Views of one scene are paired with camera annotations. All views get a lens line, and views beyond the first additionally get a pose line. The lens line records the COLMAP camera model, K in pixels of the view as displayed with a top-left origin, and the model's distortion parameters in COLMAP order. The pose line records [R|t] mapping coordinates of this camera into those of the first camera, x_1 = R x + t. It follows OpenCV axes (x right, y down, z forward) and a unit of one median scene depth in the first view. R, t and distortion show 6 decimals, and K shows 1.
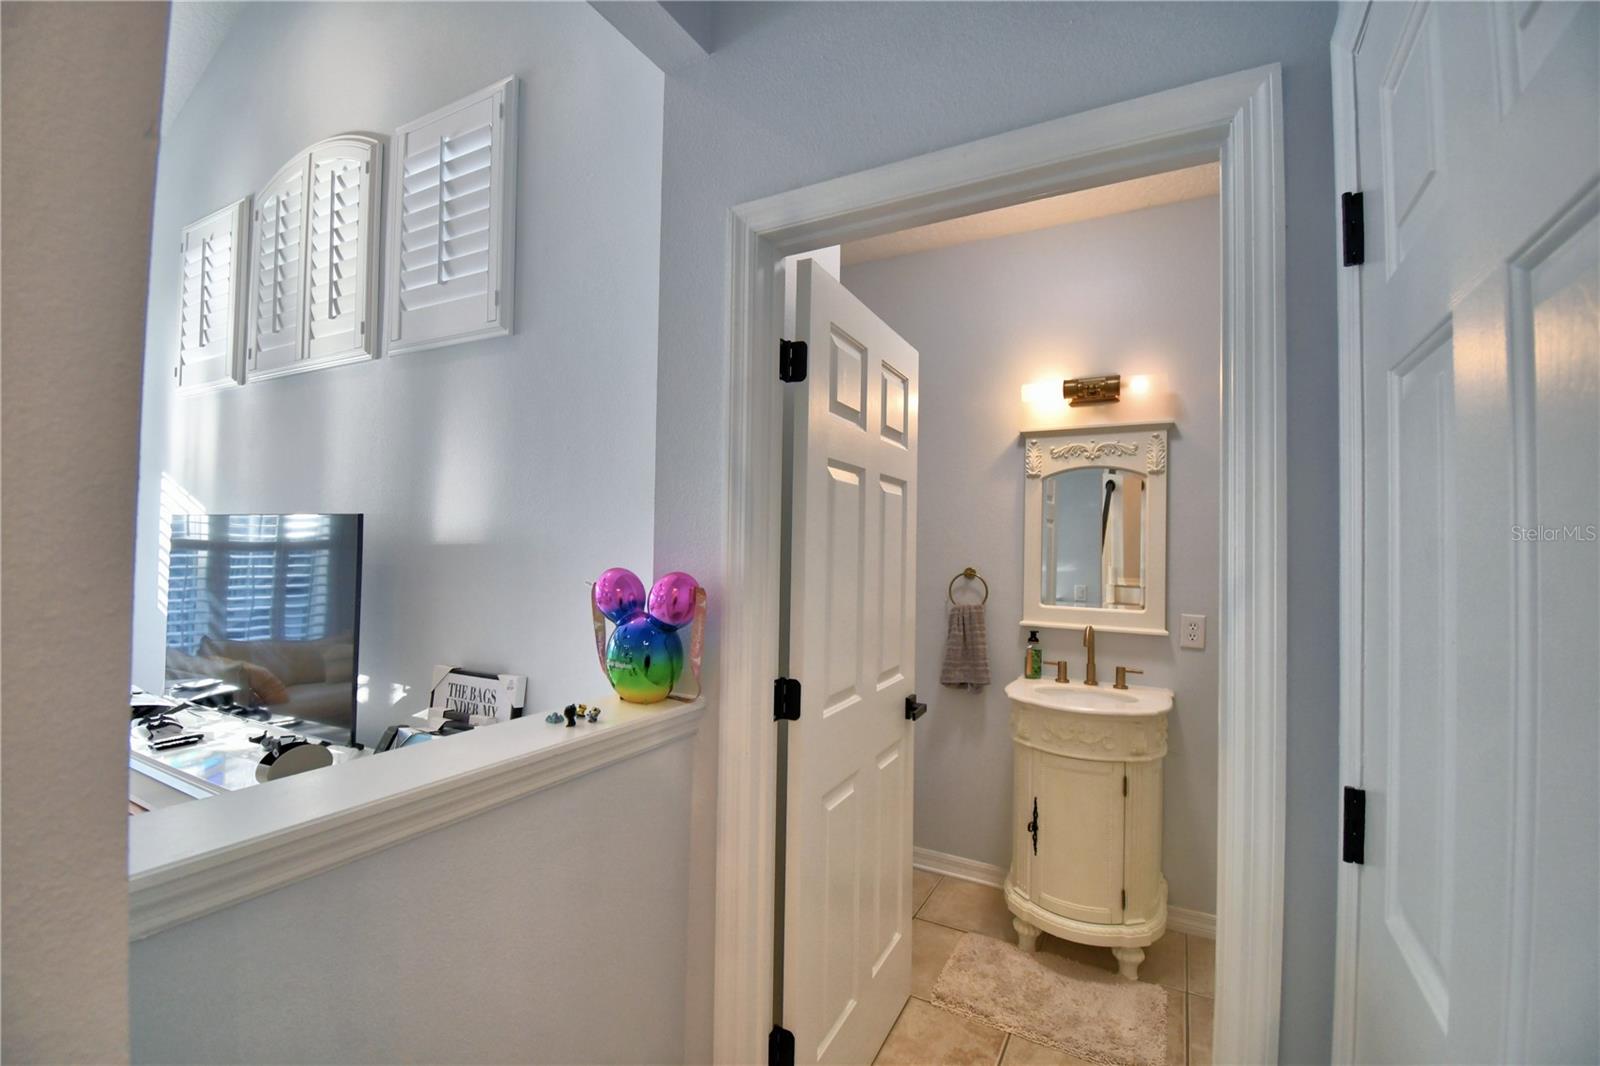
lens RADIAL K [[704.5, 0, 791.9], [0, 704.5, 529.4], [0, 0, 1]] dist [0.007558, -0.017069]
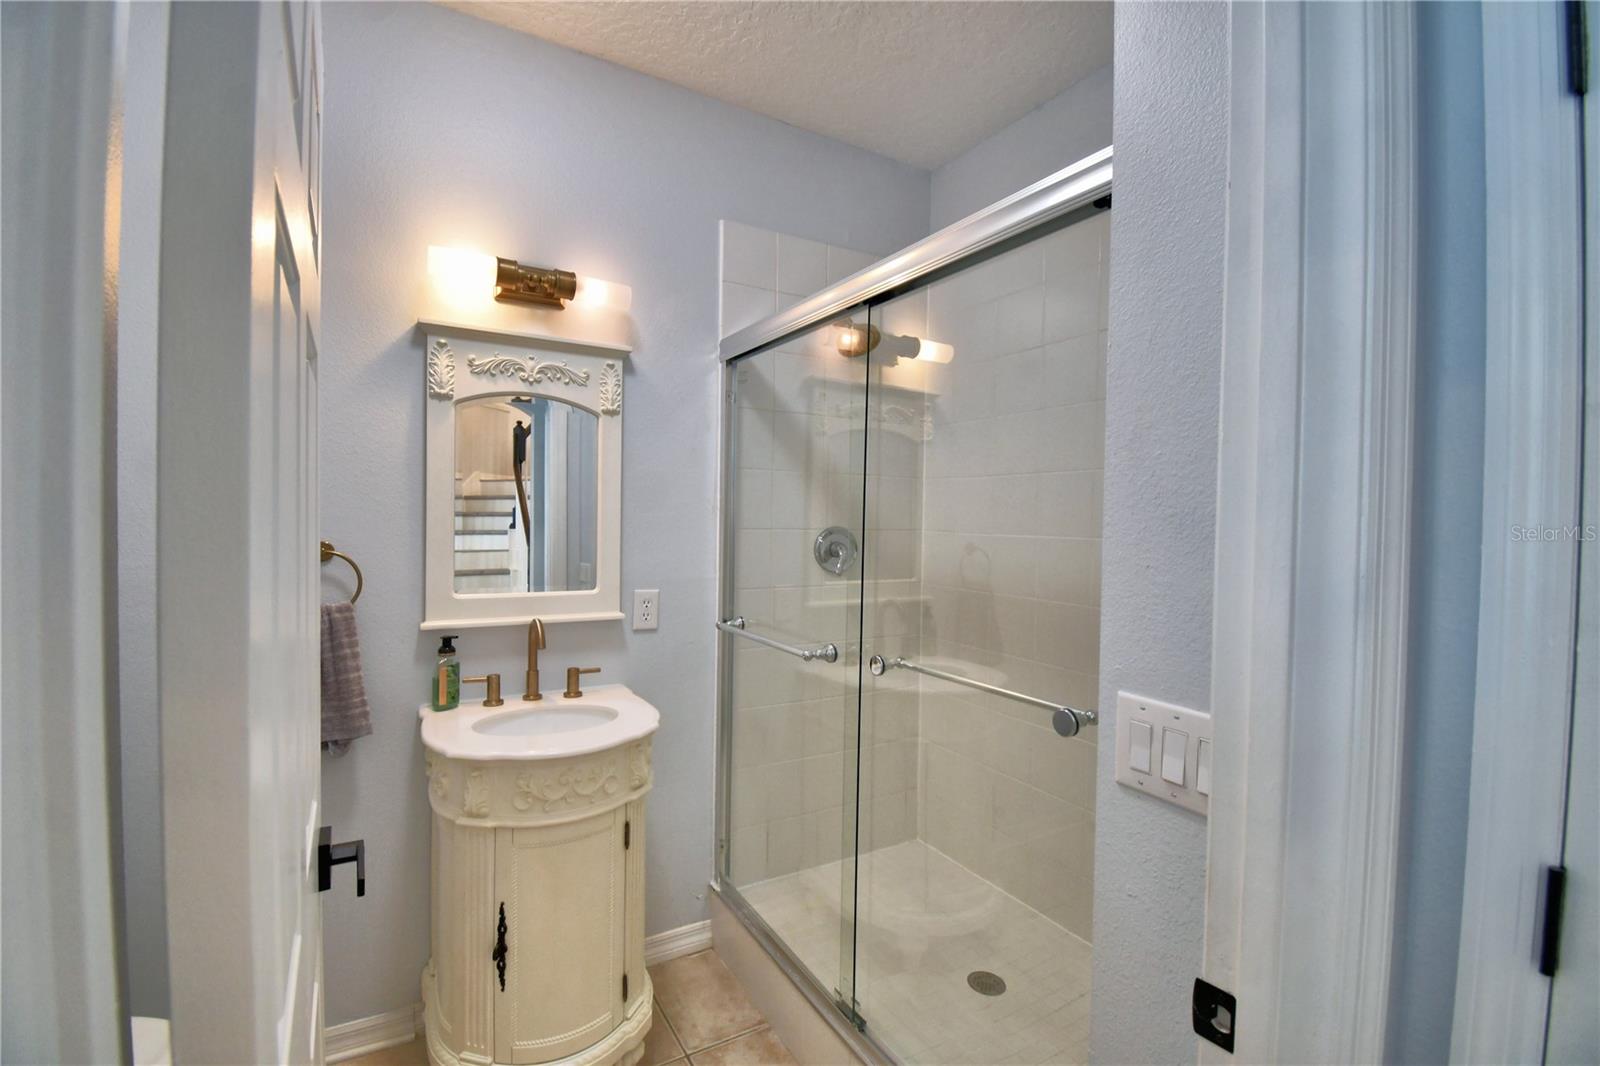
lens RADIAL K [[704.5, 0, 807.8], [0, 704.5, 526.2], [0, 0, 1]] dist [0.007558, -0.017069]
pose [[0.499769, -0.019243, 0.865945, -0.051893], [-0.031735, 0.998675, 0.040508, 0.006610], [-0.865577, -0.047725, 0.498496, 0.407486]]
